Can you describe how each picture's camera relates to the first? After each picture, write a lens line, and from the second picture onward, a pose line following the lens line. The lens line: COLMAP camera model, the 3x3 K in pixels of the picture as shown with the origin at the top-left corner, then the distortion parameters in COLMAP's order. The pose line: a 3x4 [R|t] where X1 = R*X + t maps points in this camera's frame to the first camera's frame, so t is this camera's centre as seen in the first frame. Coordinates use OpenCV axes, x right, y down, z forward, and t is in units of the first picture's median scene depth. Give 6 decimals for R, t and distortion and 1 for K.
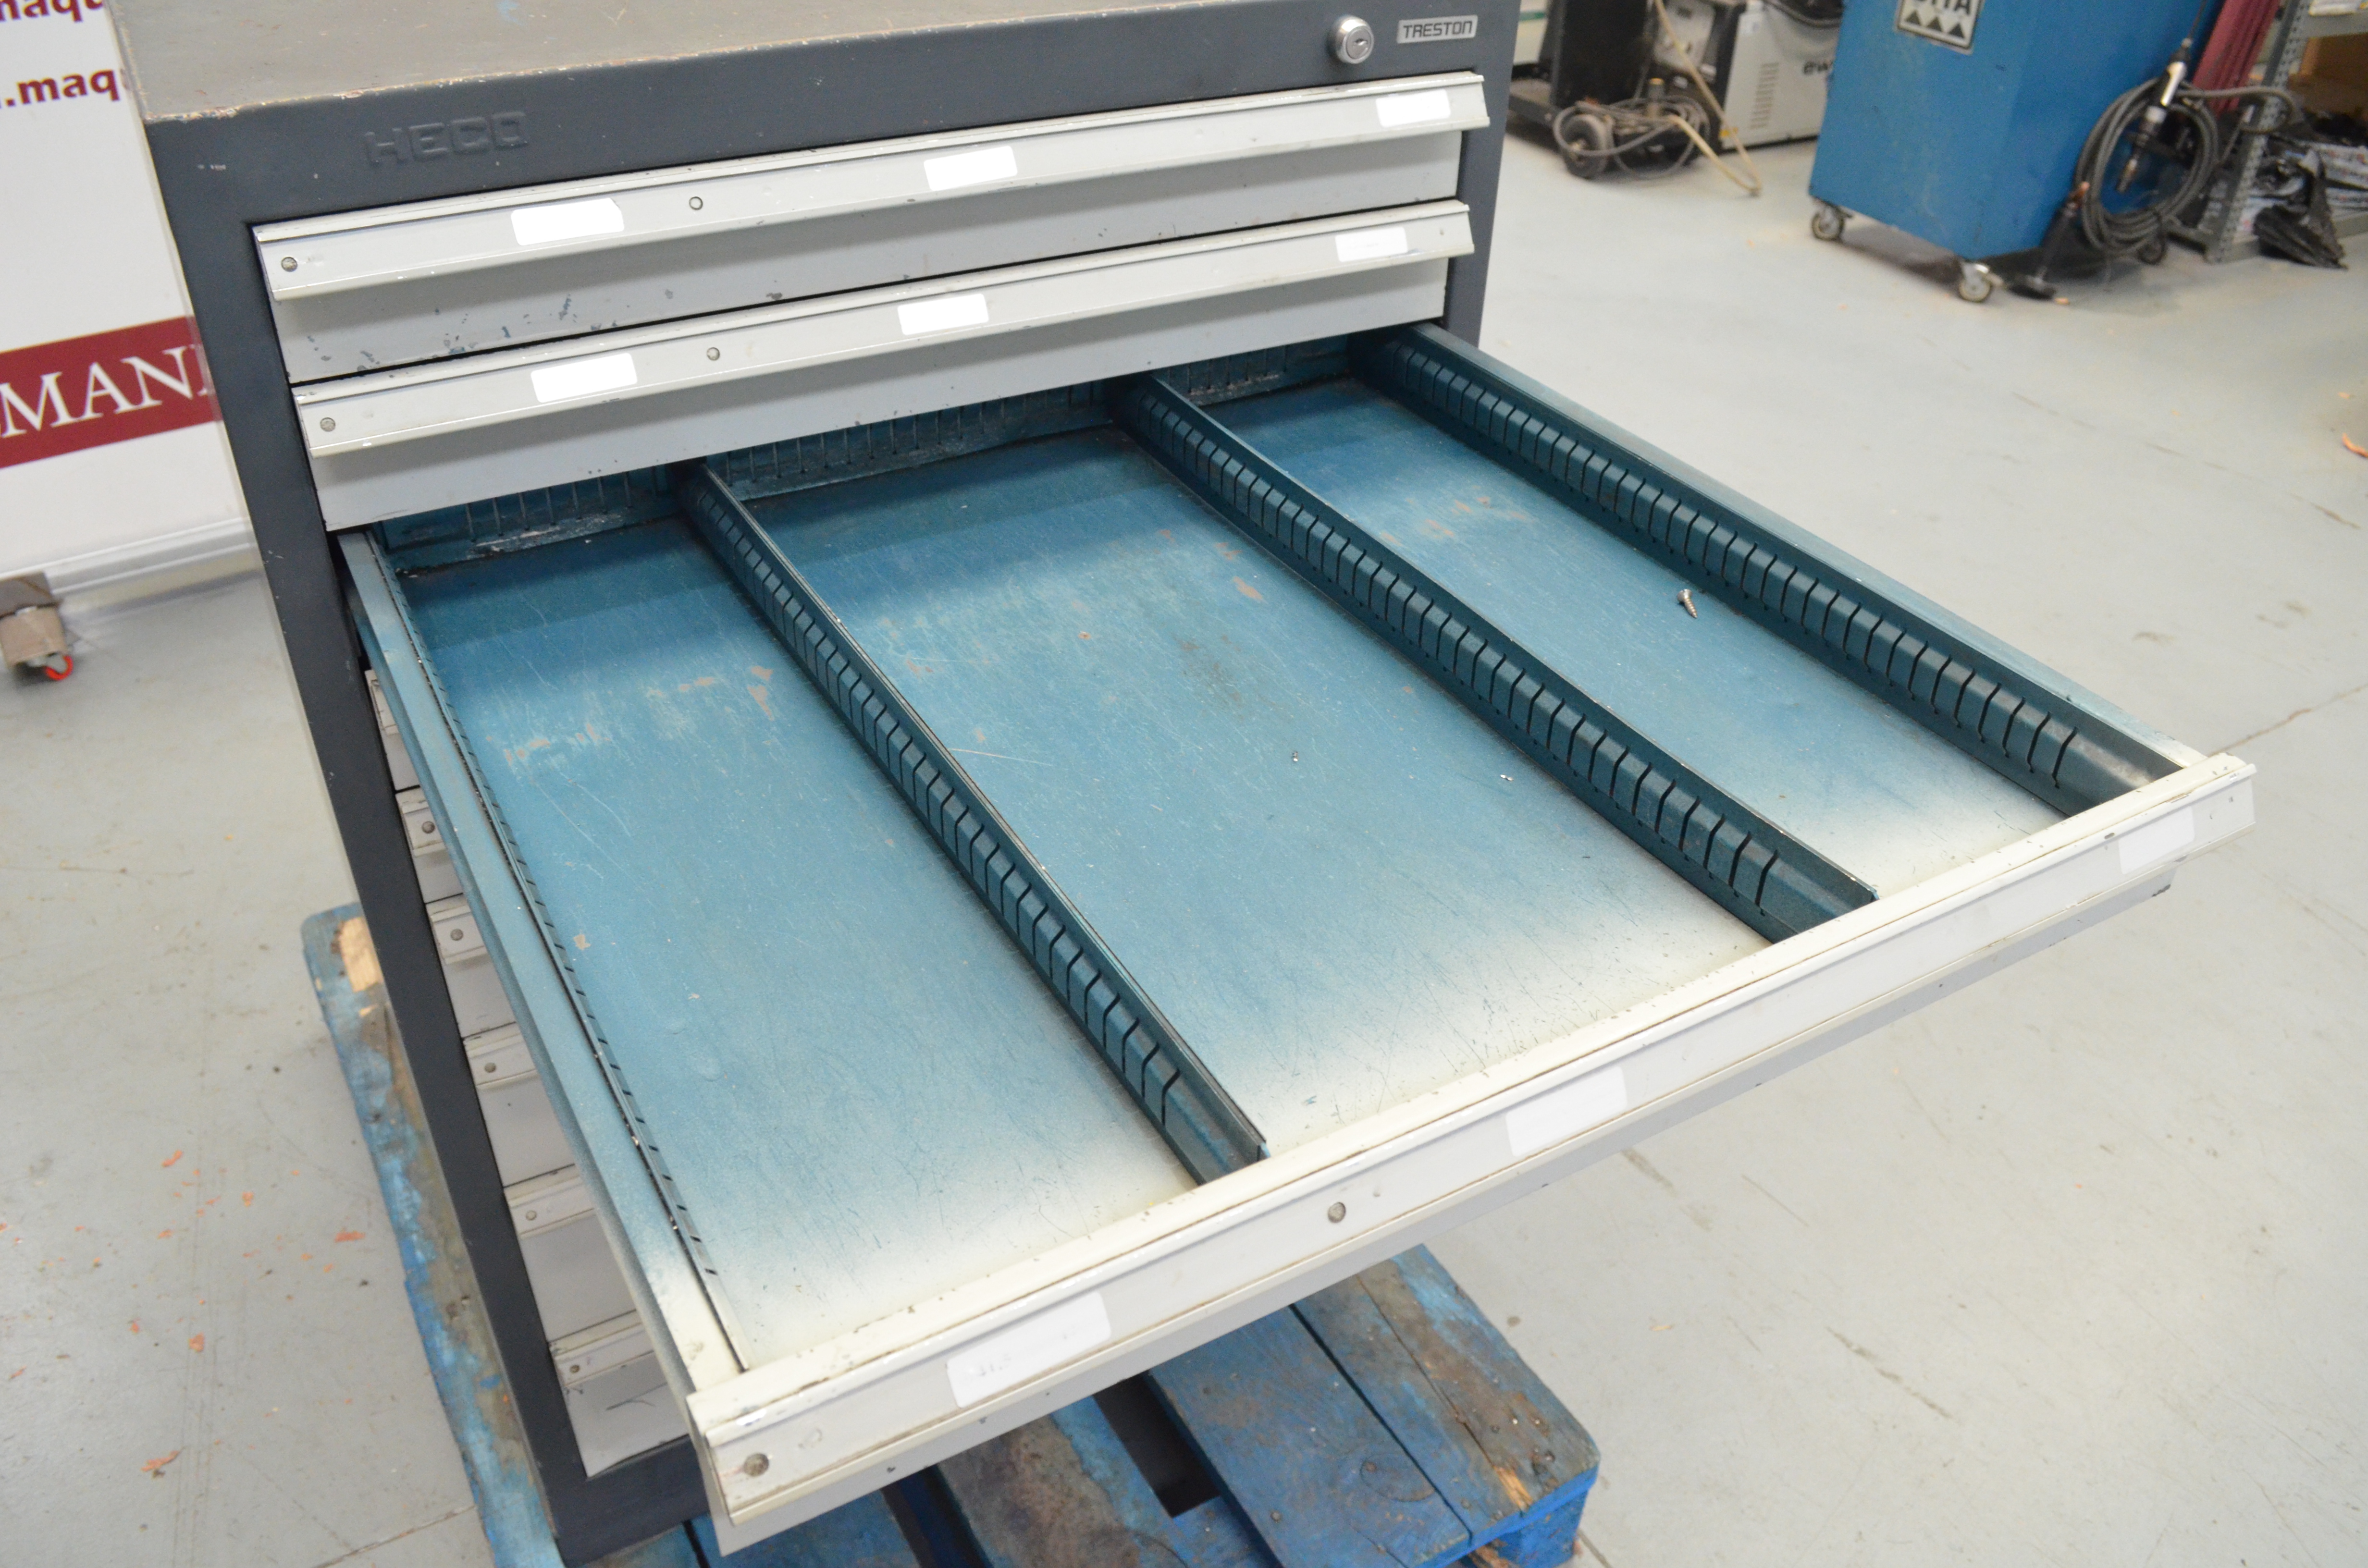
lens RADIAL K [[1851.3, 0, 1210.5], [0, 1851.3, 795.1], [0, 0, 1]] dist [-0.085394, 0.014837]
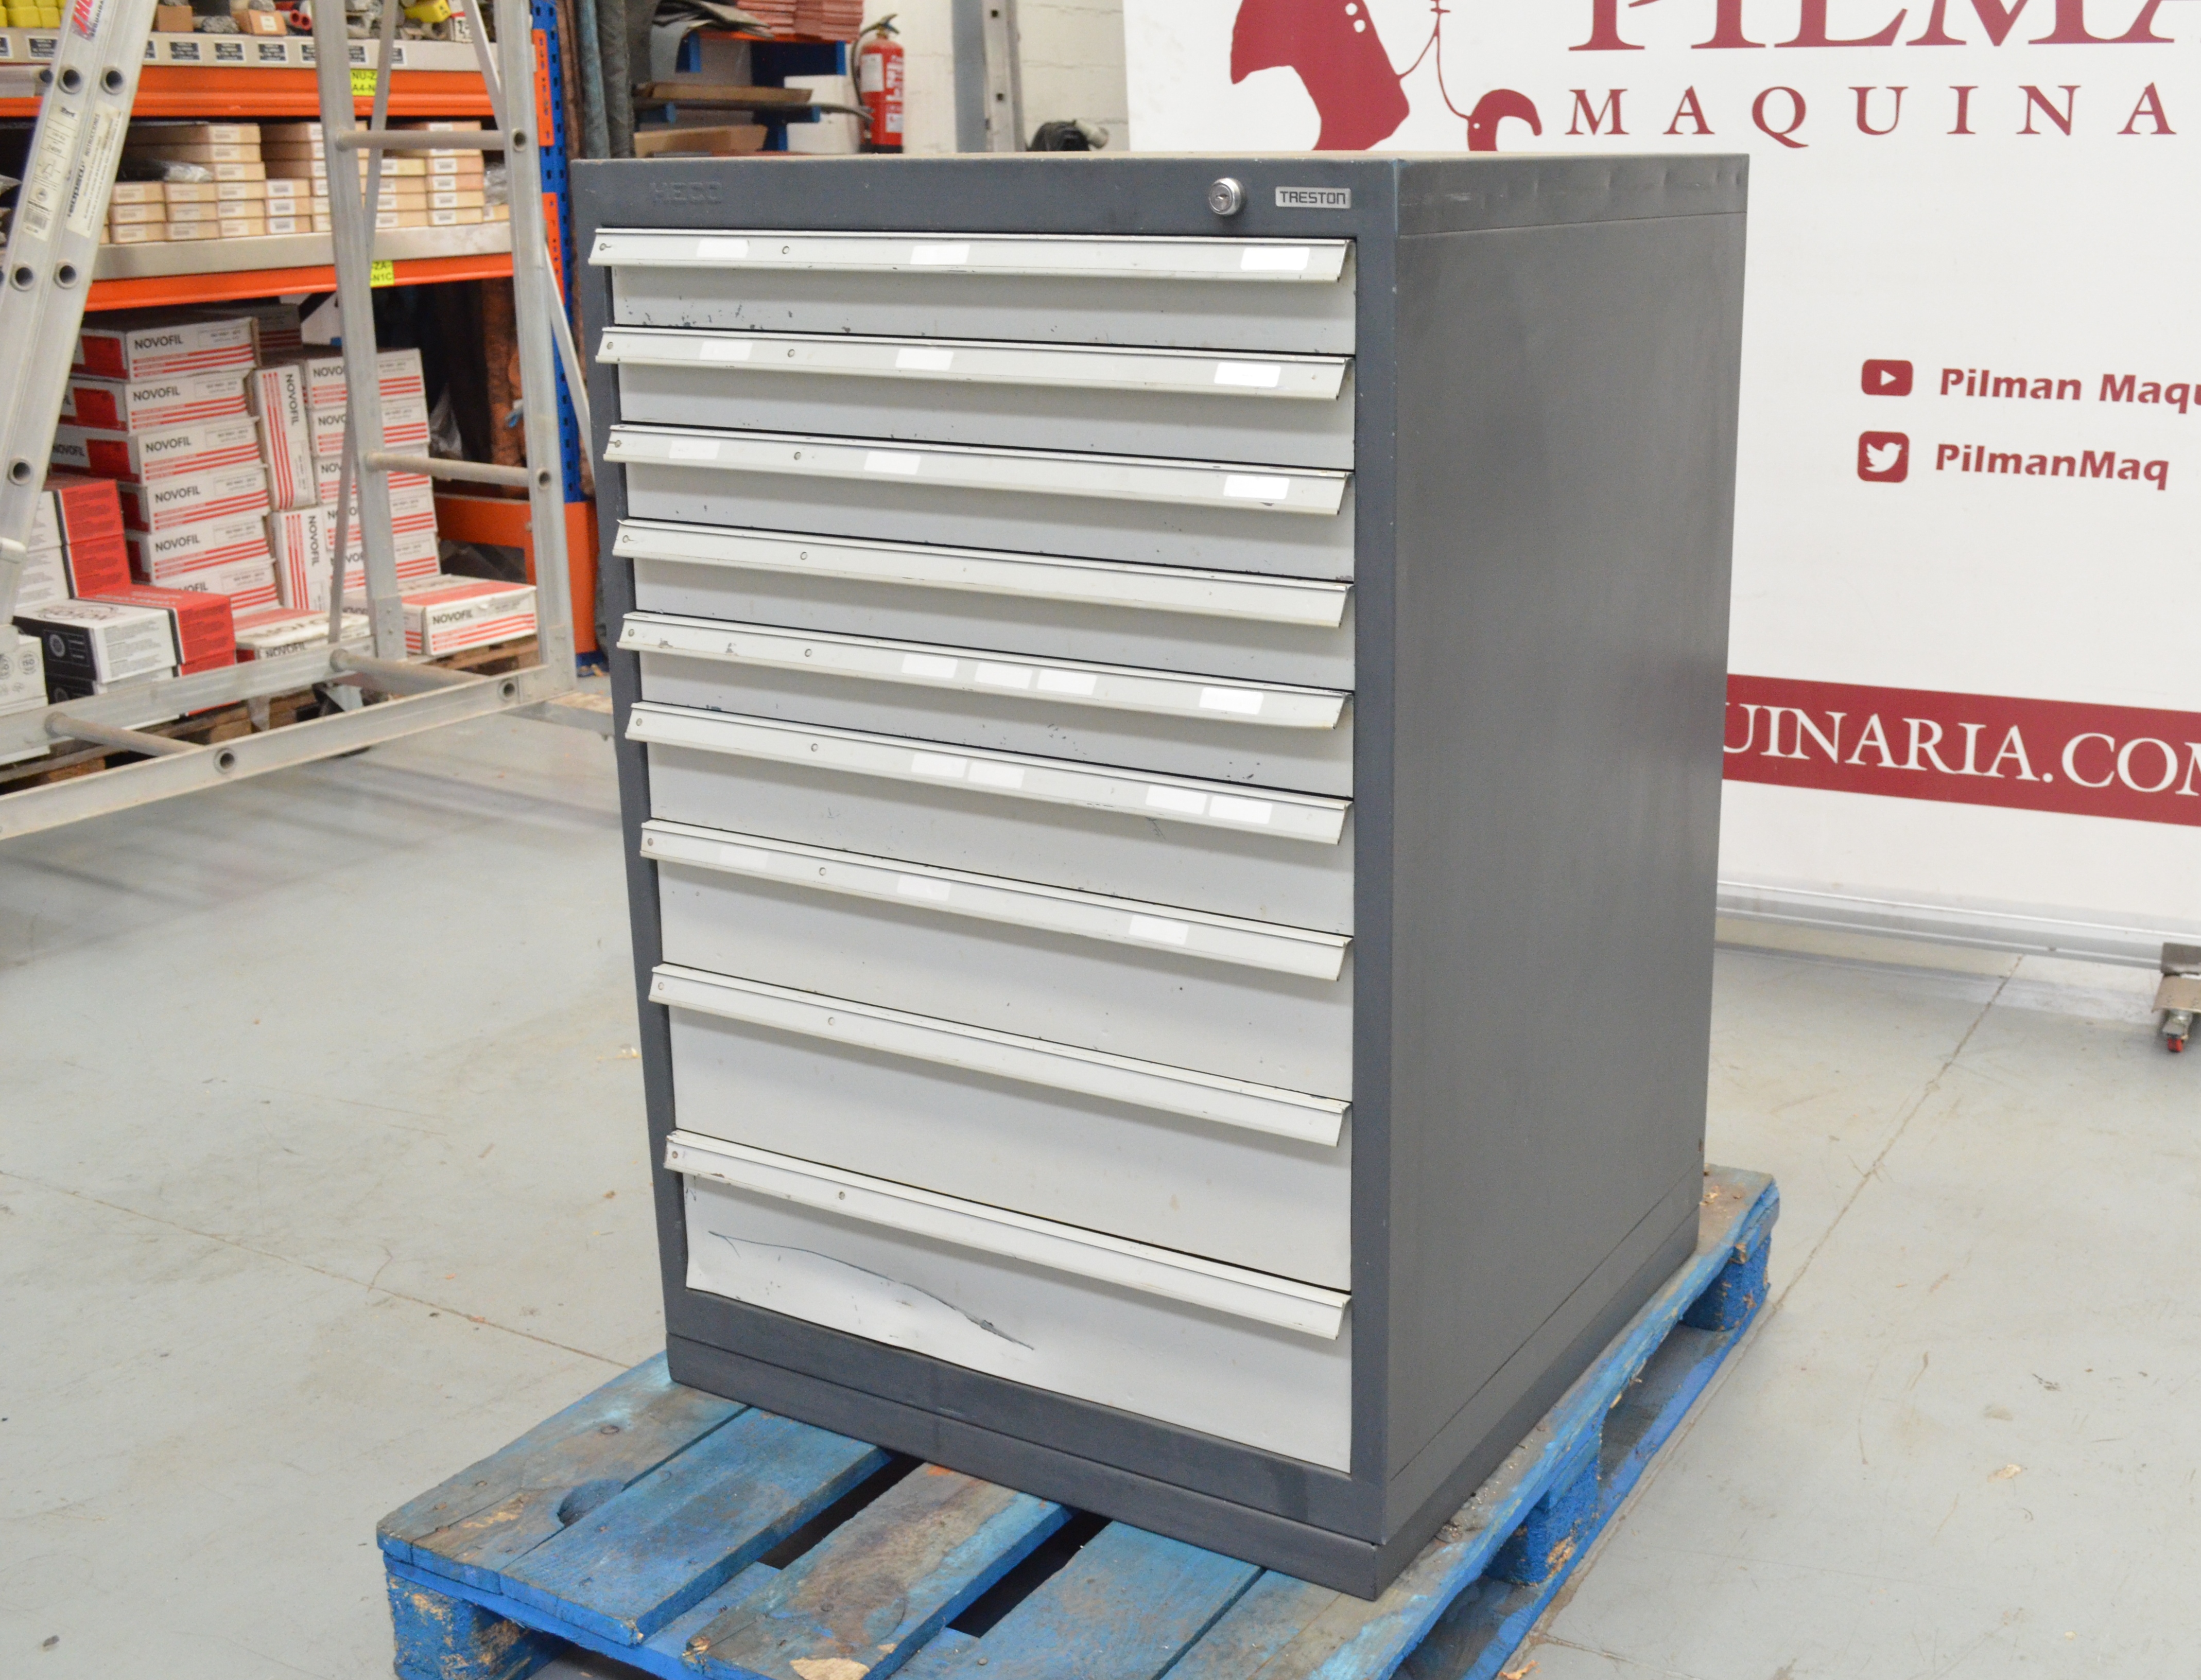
lens RADIAL K [[2601.6, 0, 1100.5], [0, 2601.6, 840.0], [0, 0, 1]] dist [-0.161179, 0.204604]
pose [[0.477132, 0.193193, -0.857334, 0.951035], [-0.491292, 0.867501, -0.077935, 0.082361], [0.728682, 0.458386, 0.508827, 0.149372]]
